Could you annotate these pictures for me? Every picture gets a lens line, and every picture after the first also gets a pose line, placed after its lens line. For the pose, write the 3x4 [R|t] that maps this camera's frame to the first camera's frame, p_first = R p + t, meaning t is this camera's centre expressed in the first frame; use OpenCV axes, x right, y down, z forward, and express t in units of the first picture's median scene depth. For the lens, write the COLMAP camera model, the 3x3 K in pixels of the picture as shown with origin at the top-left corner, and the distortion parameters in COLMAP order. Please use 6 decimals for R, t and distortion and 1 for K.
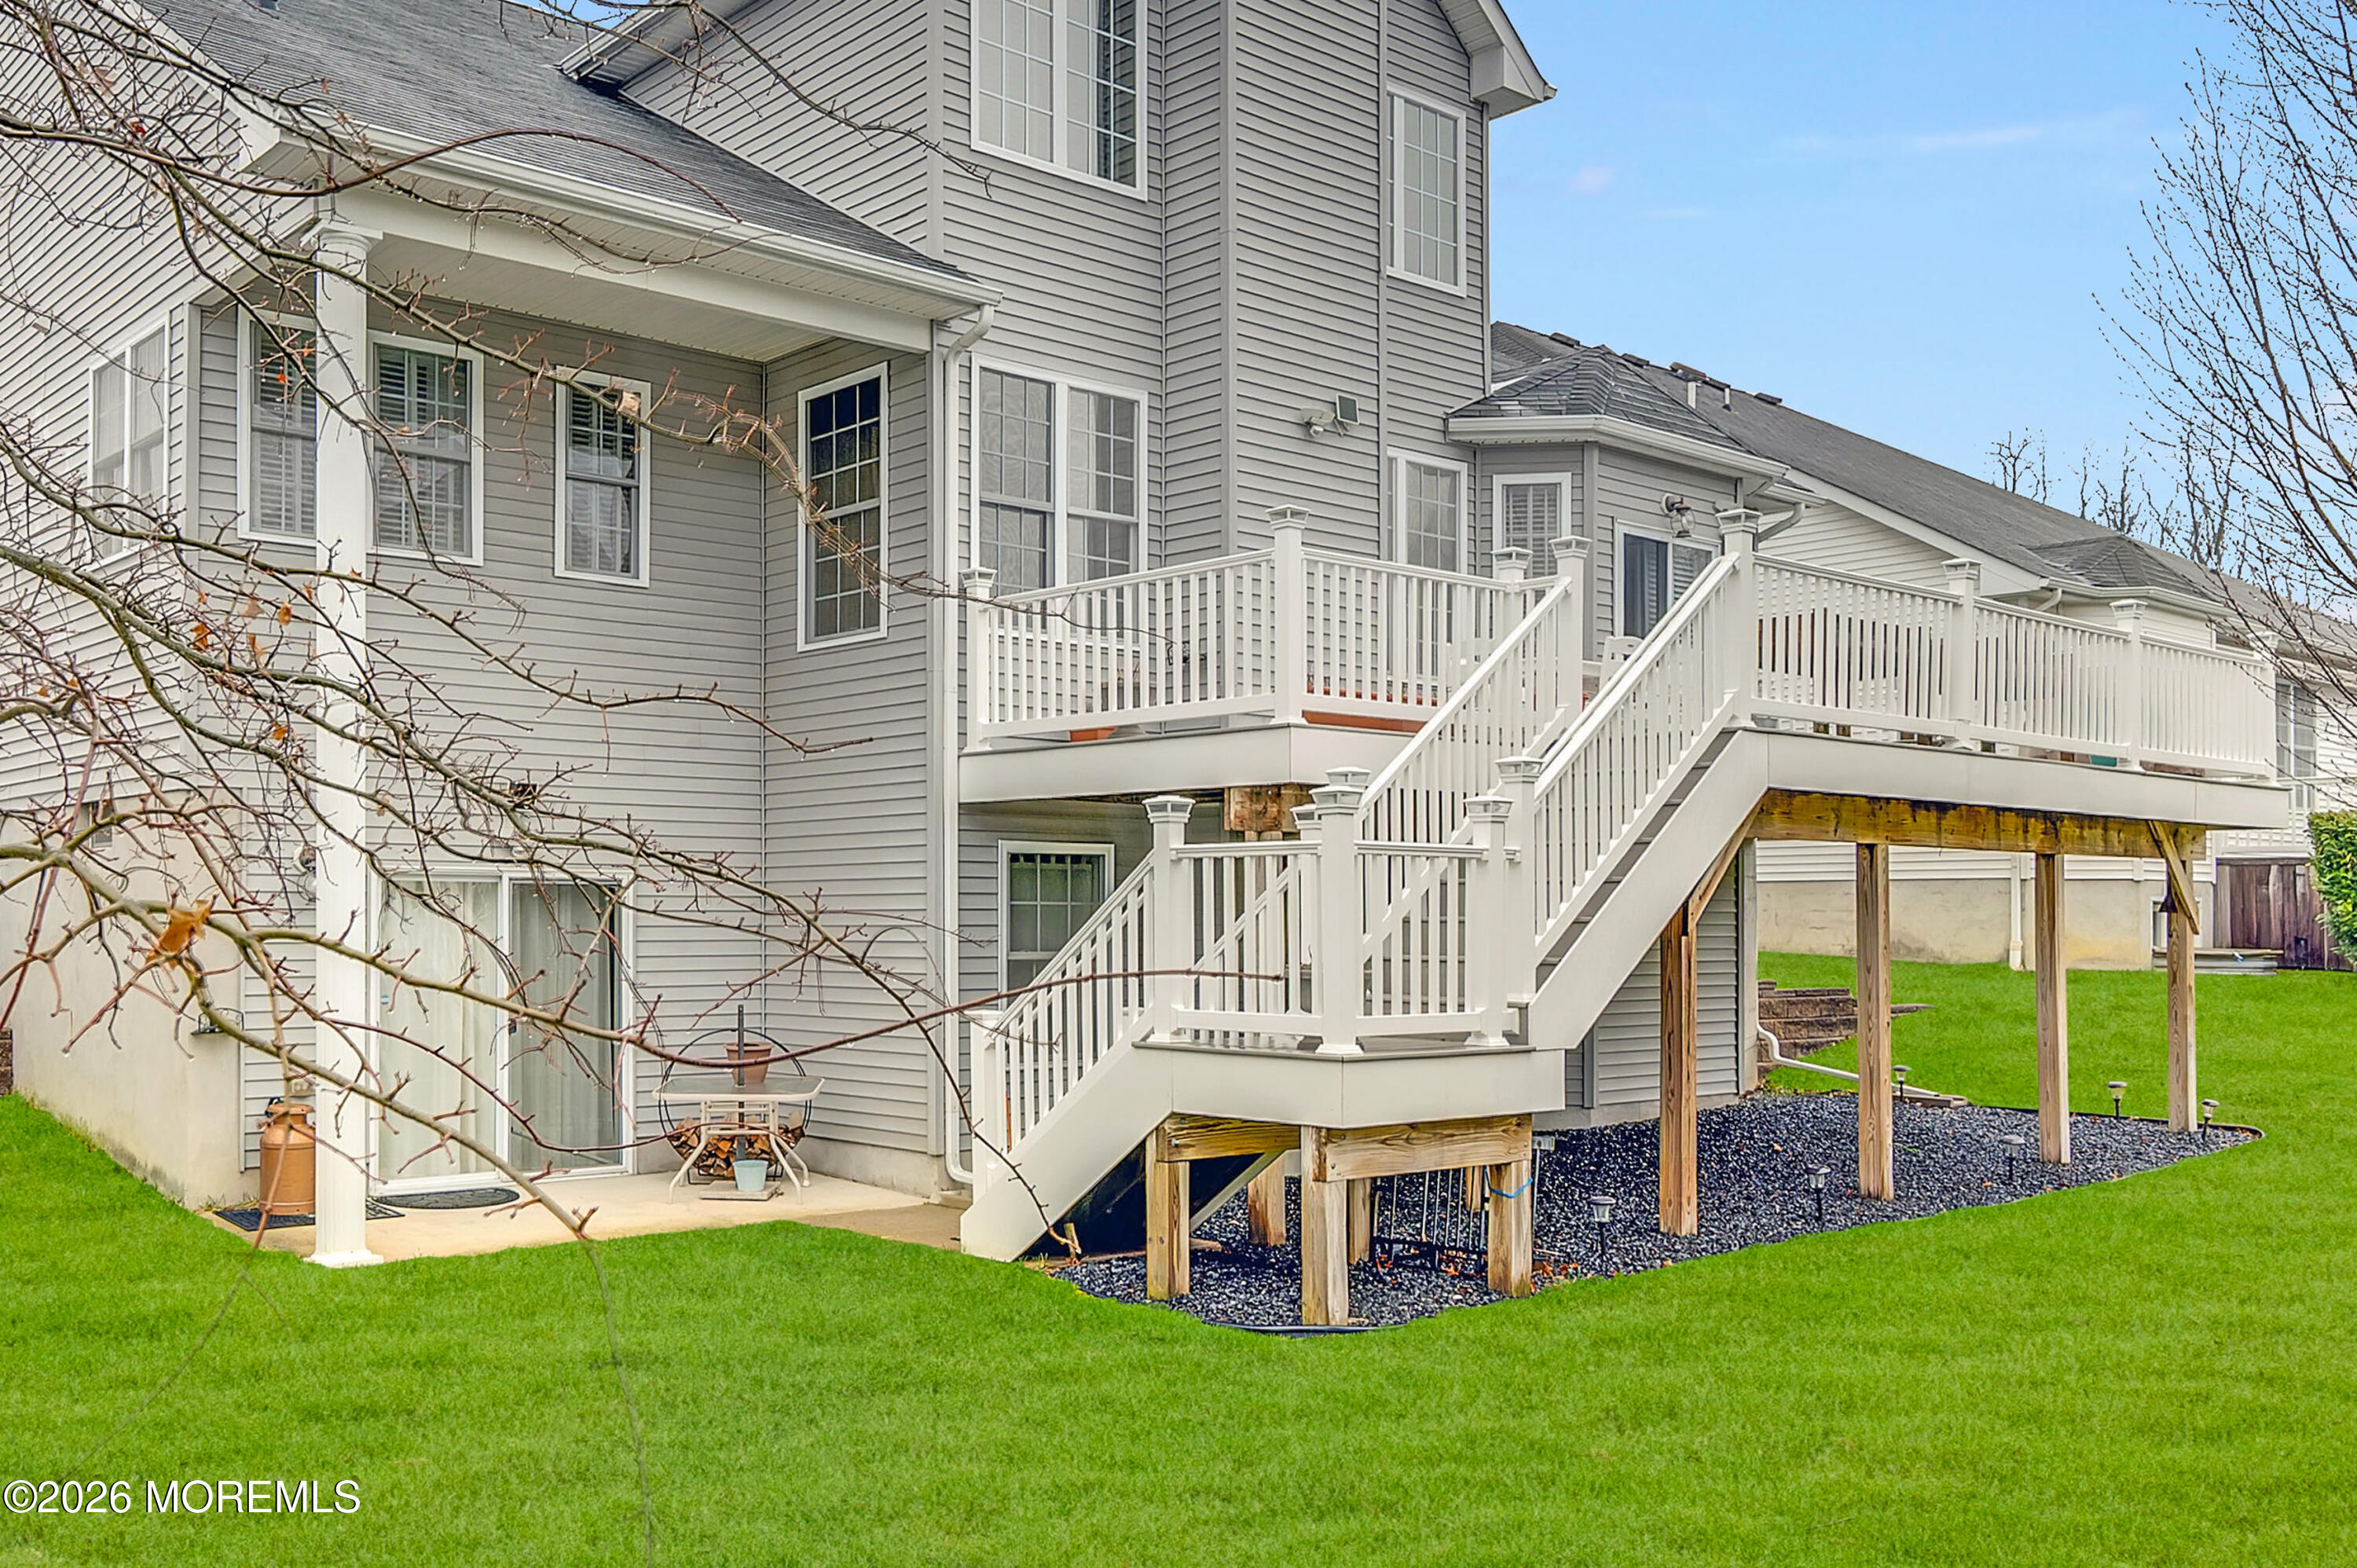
lens RADIAL K [[2103.6, 0, 1178.5], [0, 2103.6, 648.8], [0, 0, 1]] dist [0.013339, 0.003778]
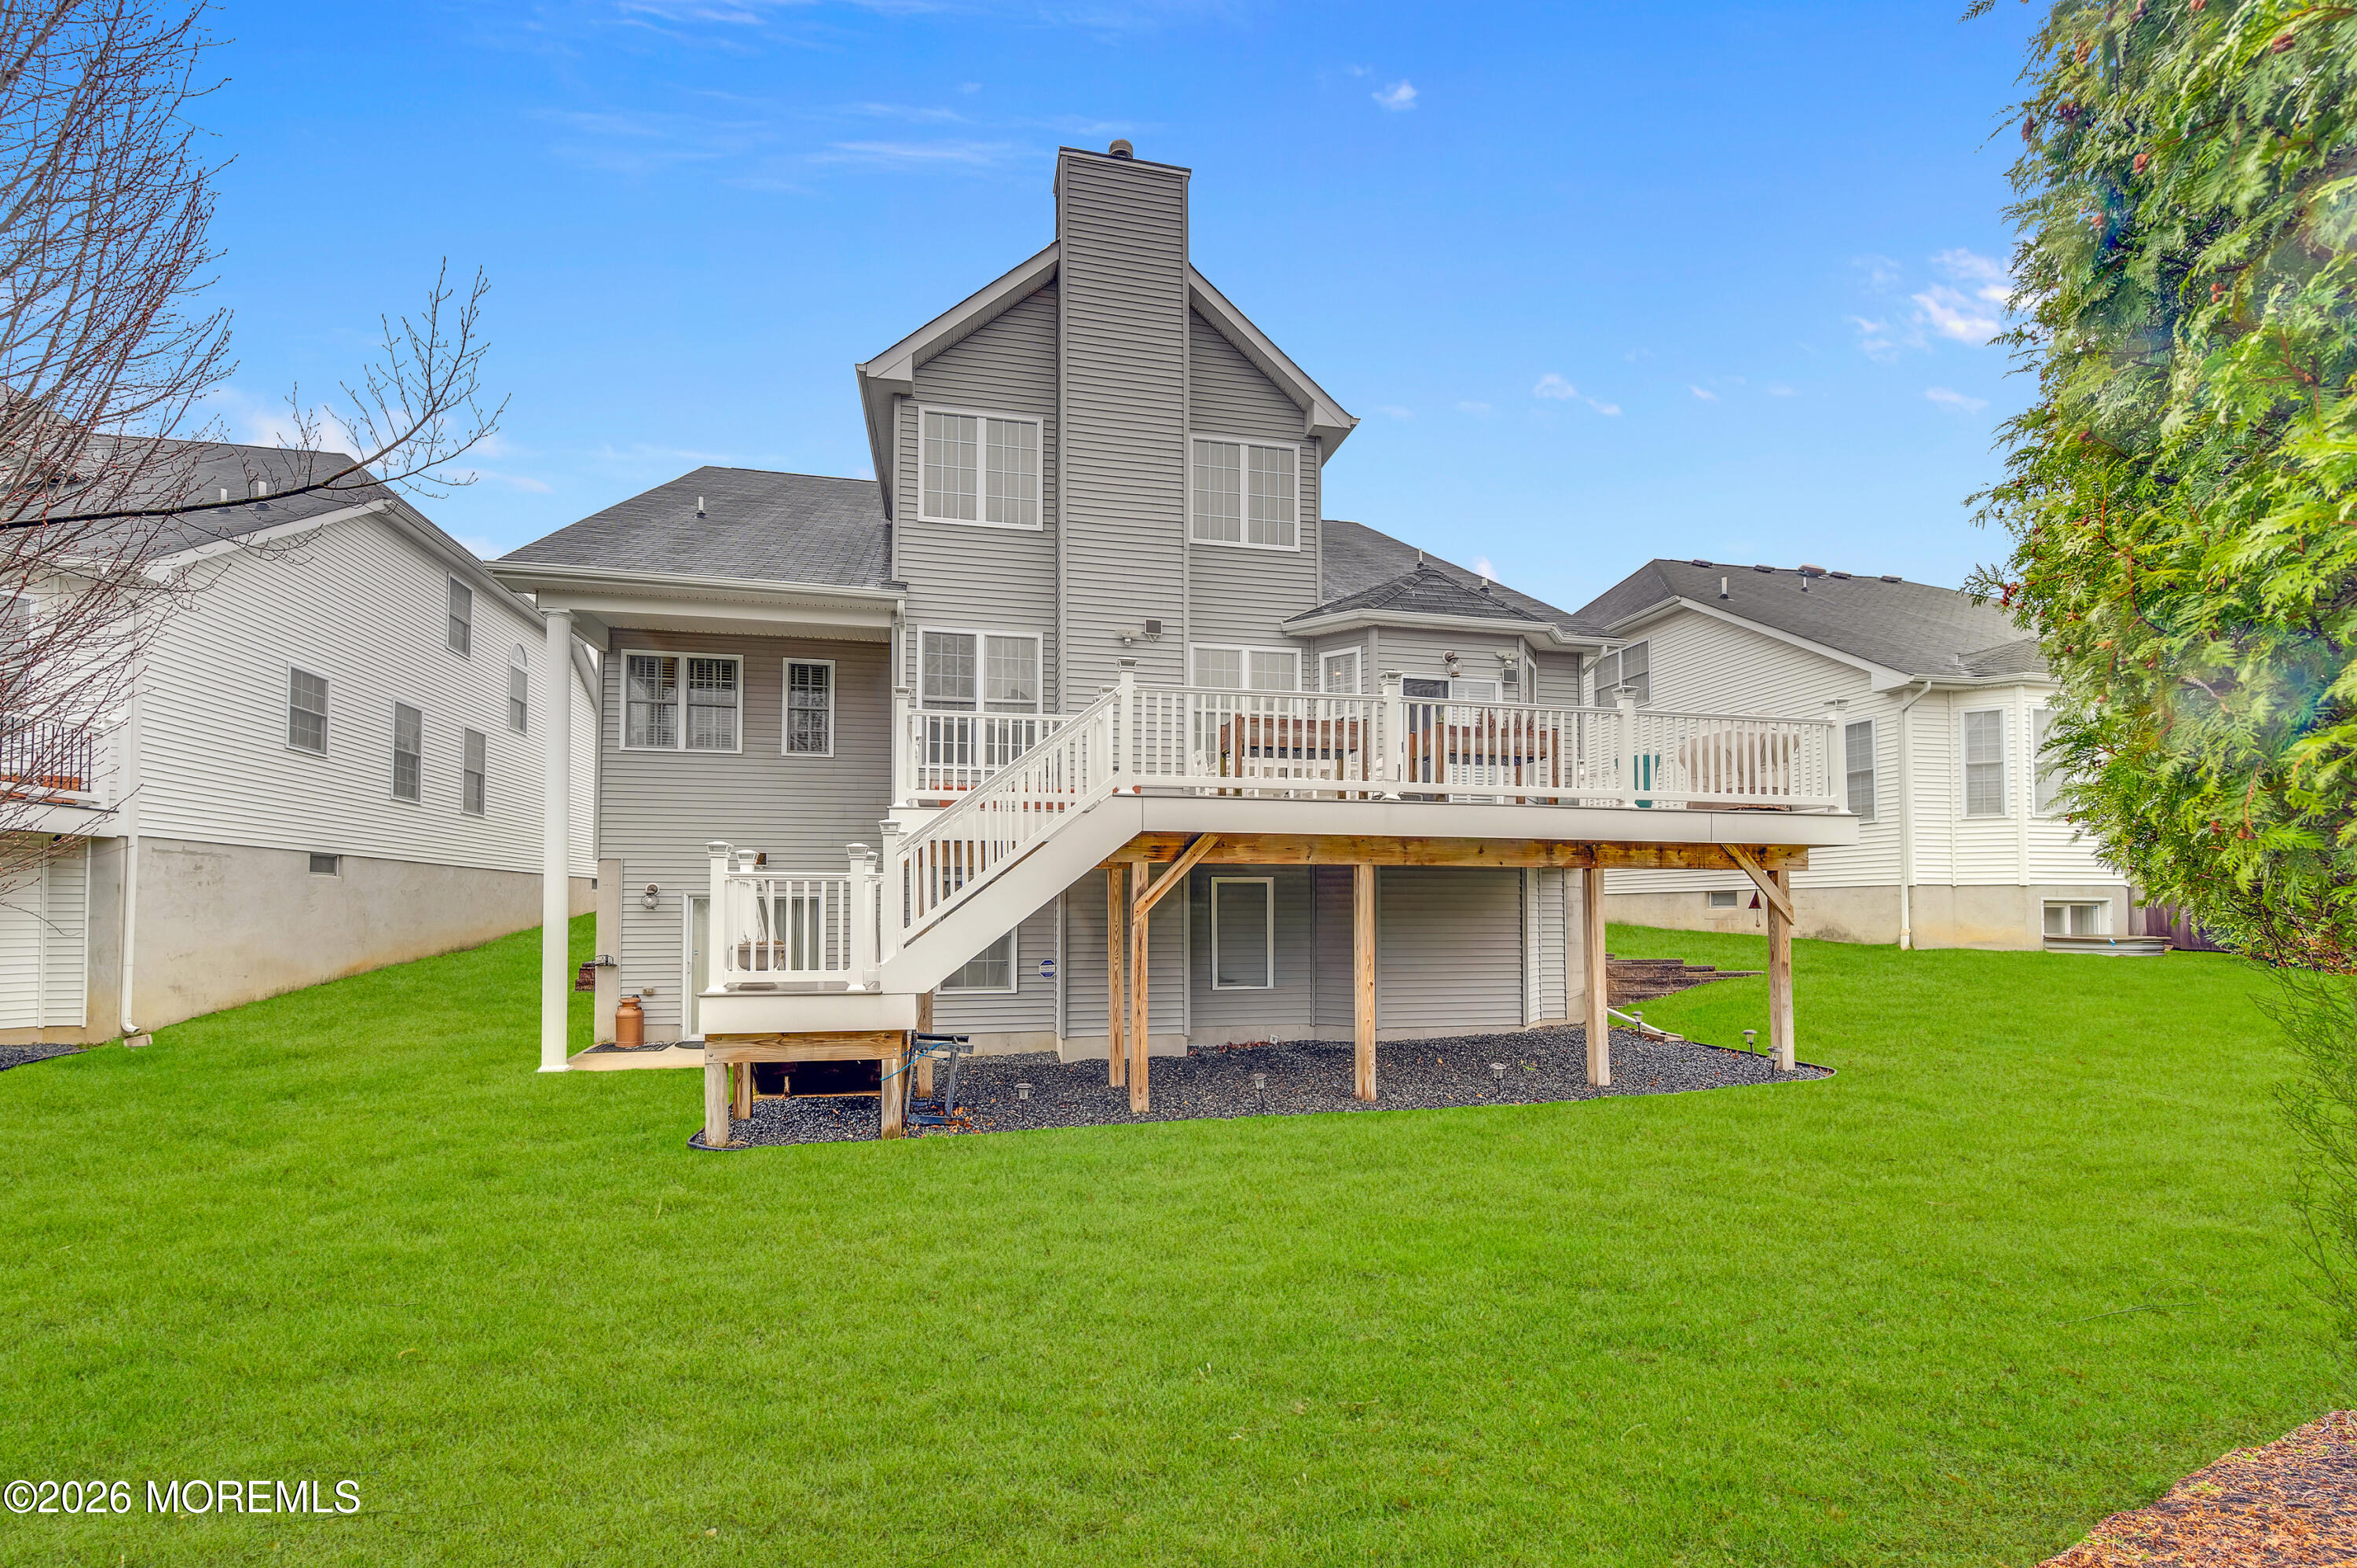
lens RADIAL K [[1012.9, 0, 1178.5], [0, 1012.9, 784.0], [0, 0, 1]] dist [0.012059, 0.000107]
pose [[0.877447, -0.063585, -0.475441, 0.433923], [0.063508, 0.997849, -0.016244, 0.029099], [0.475451, -0.015941, 0.879598, 0.225877]]
